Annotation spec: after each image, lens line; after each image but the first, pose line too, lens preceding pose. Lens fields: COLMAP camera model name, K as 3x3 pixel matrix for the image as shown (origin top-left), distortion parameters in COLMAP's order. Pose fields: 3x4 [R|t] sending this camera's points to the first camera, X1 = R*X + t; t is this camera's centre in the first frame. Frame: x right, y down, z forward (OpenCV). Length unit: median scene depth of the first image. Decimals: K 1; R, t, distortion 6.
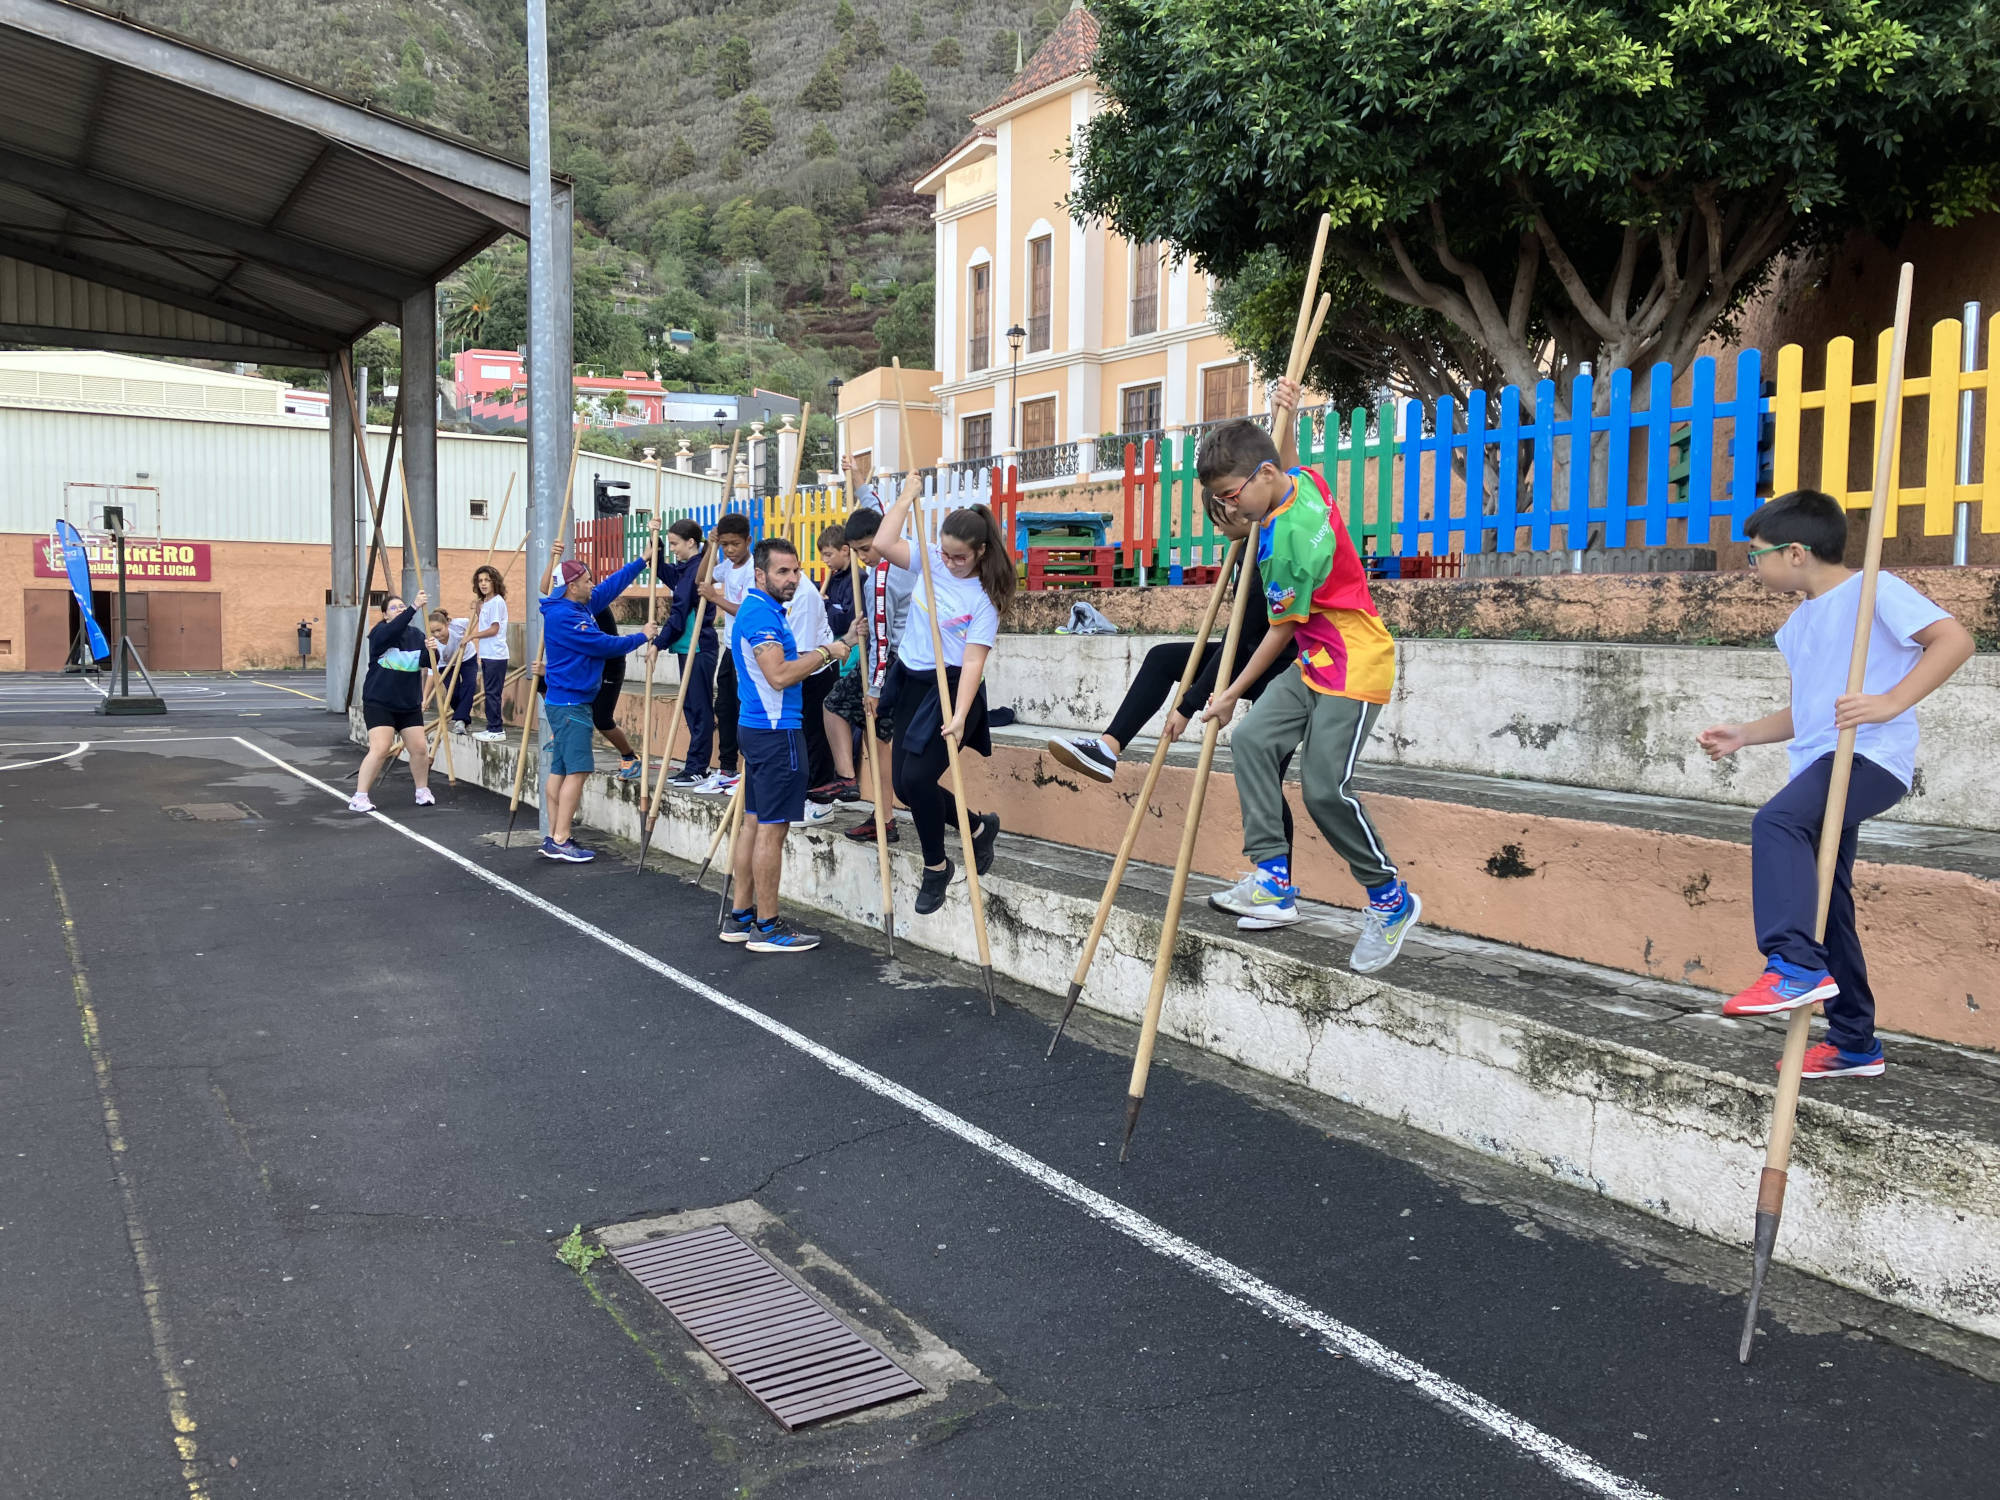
lens RADIAL K [[1655.3, 0, 993.3], [0, 1655.3, 732.5], [0, 0, 1]] dist [0.026923, -0.018879]
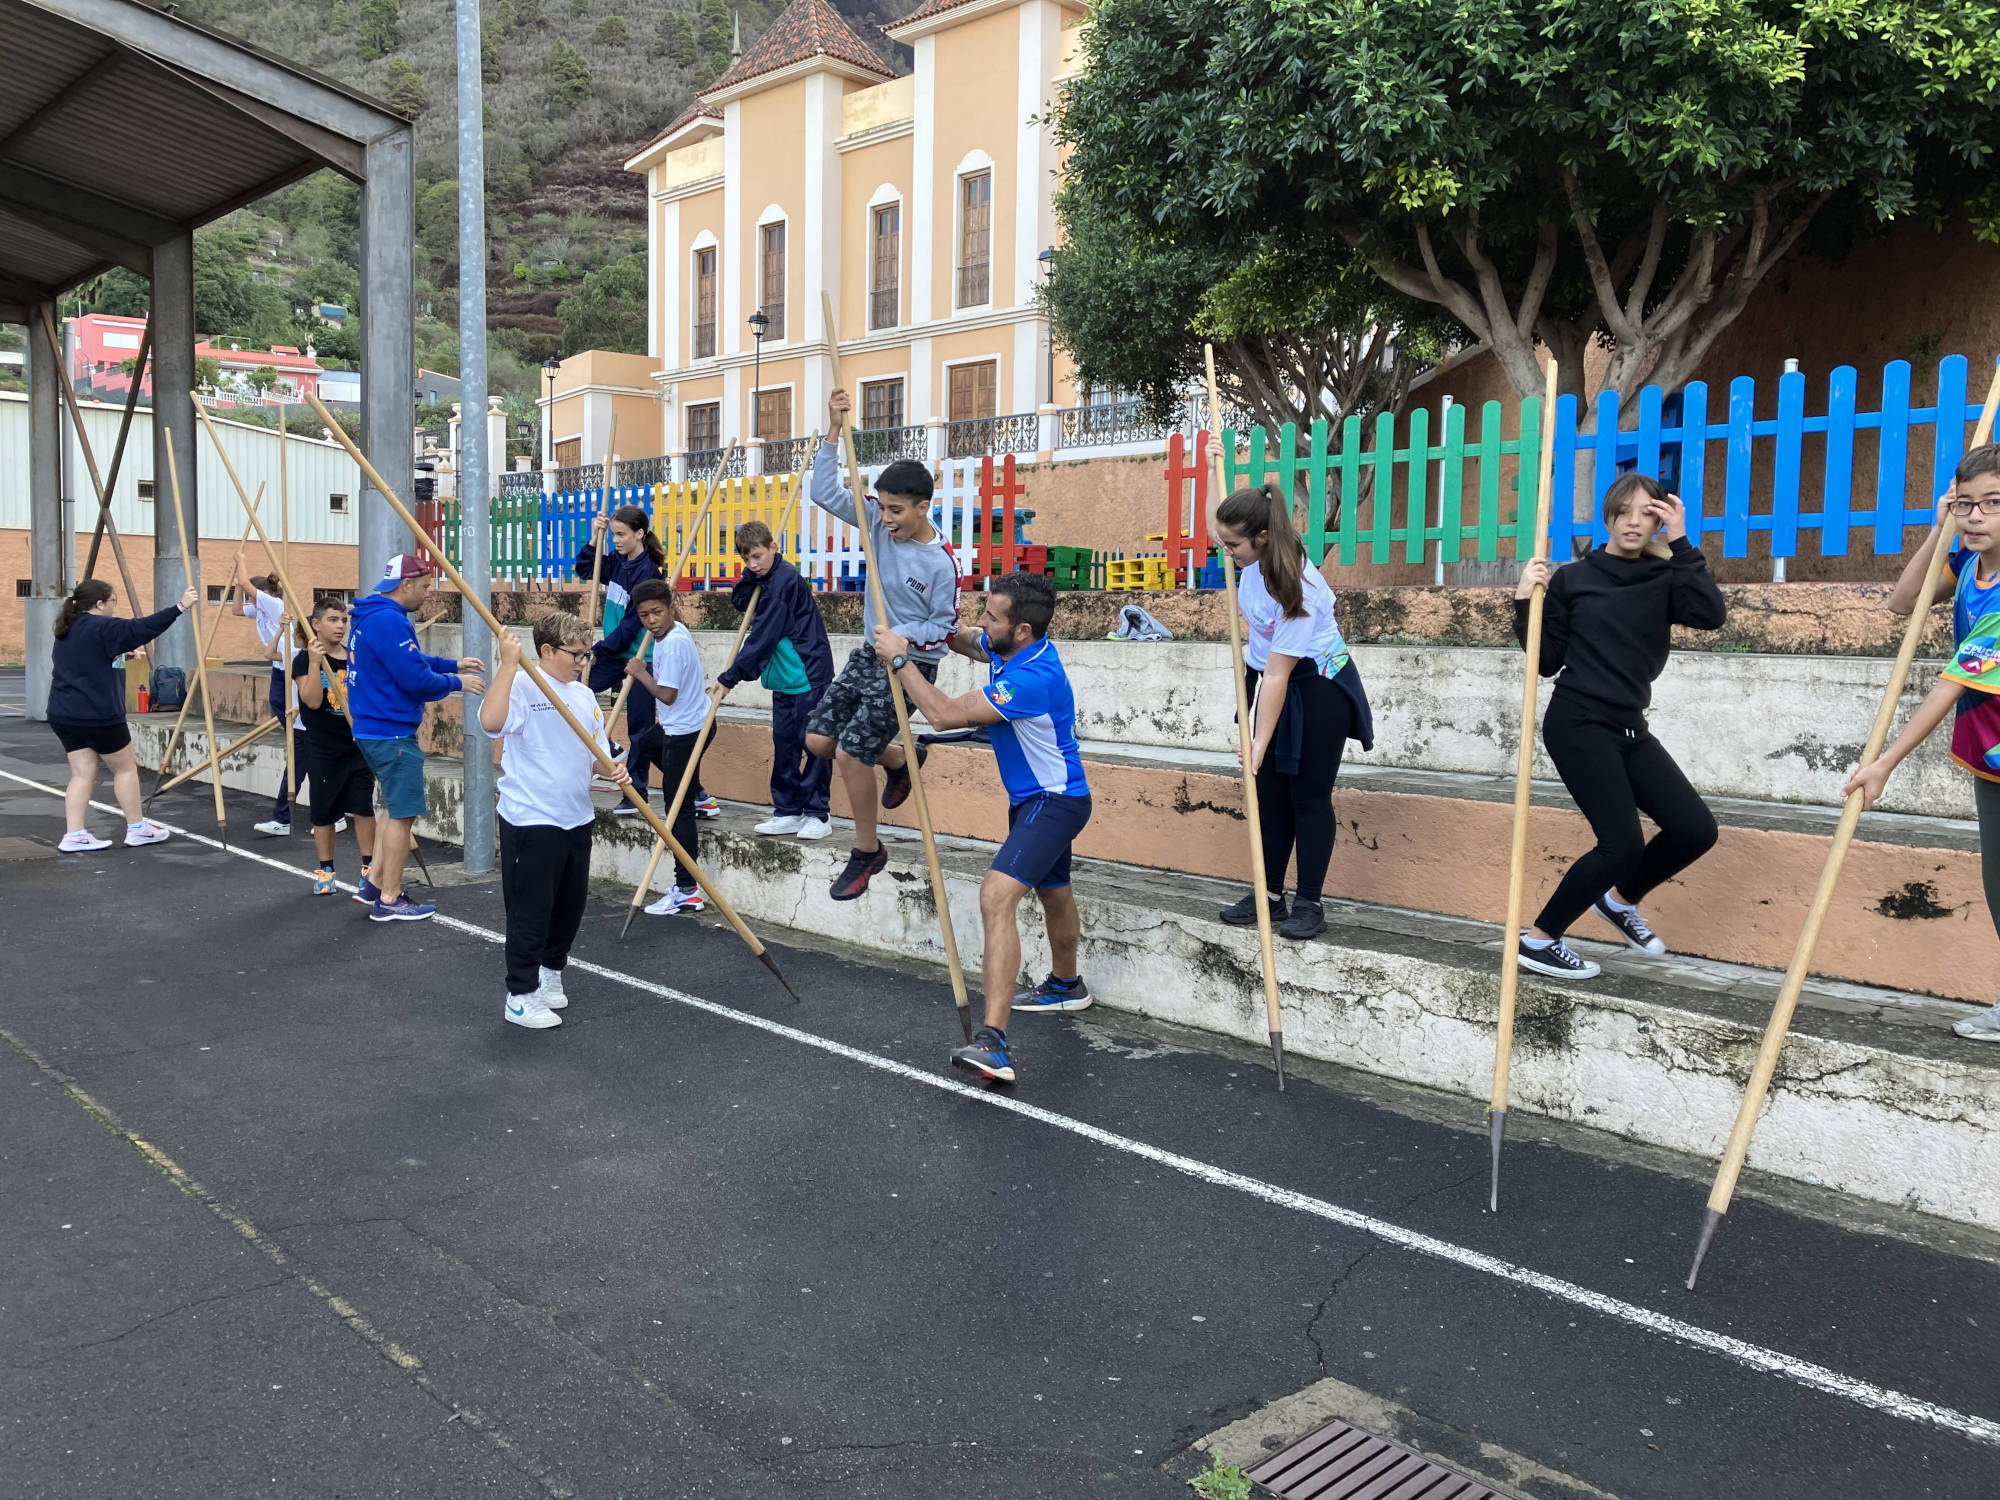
lens RADIAL K [[1637.4, 0, 947.2], [0, 1637.4, 730.0], [0, 0, 1]] dist [0.012886, -0.001230]
pose [[0.979089, -0.007343, 0.203299, -0.227623], [0.007018, 0.999973, 0.002321, -0.012587], [-0.203310, -0.000846, 0.979114, 0.133890]]
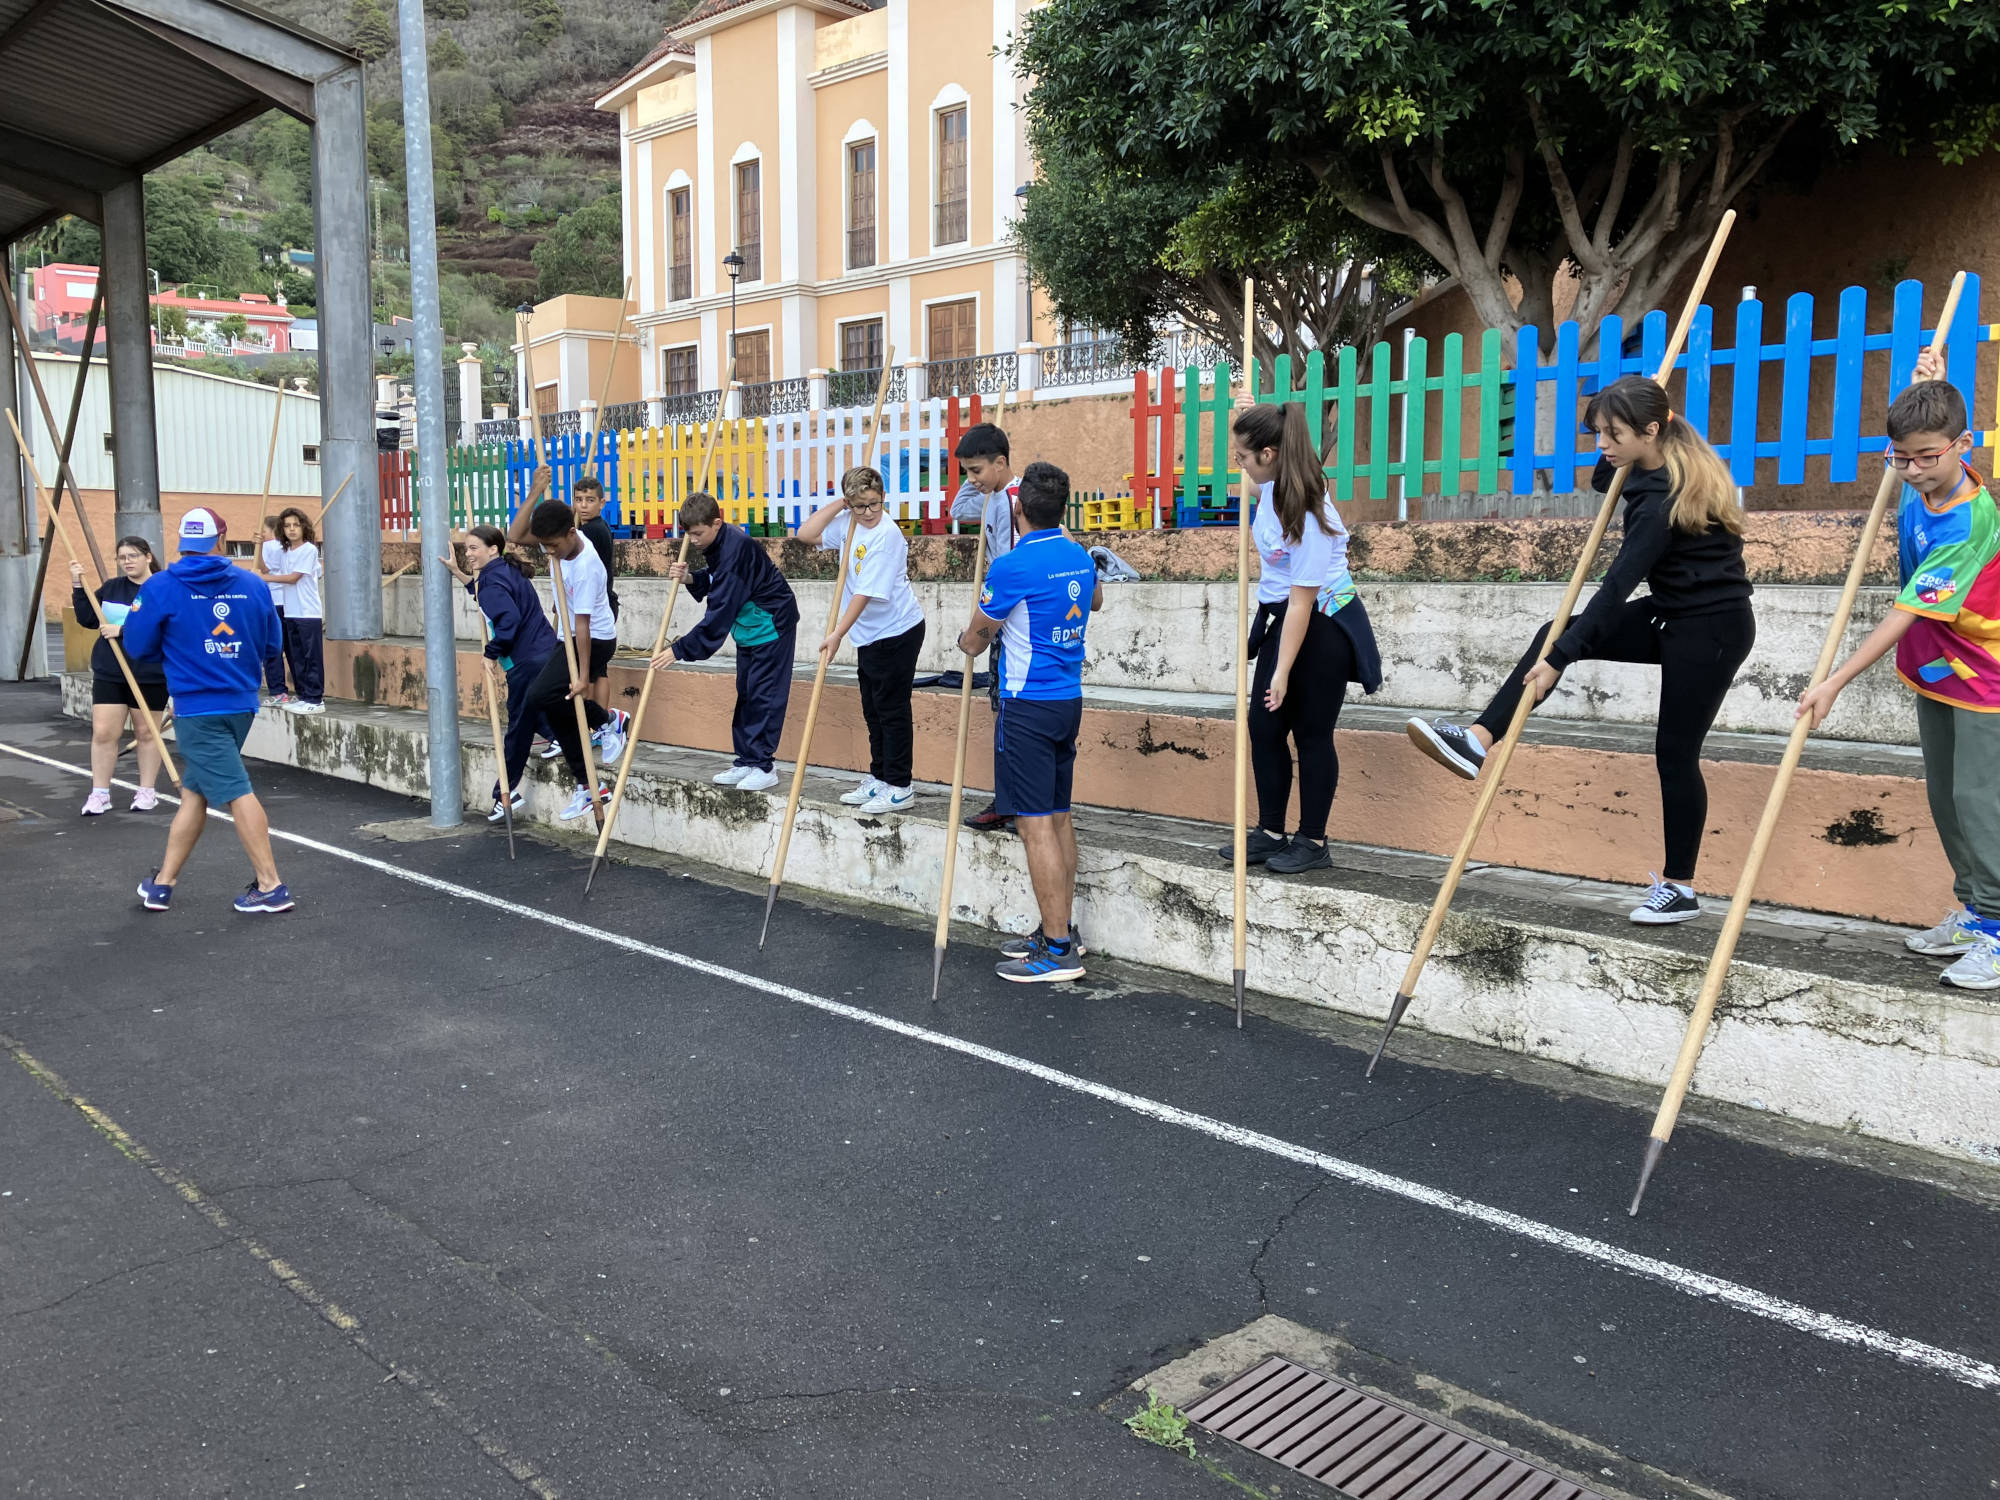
lens RADIAL K [[1637.5, 0, 975.1], [0, 1637.5, 731.9], [0, 0, 1]] dist [0.003391, 0.022455]
pose [[0.974330, -0.032830, 0.222719, -0.212962], [0.024805, 0.998942, 0.038737, -0.012998], [-0.223755, -0.032218, 0.974113, 0.135680]]
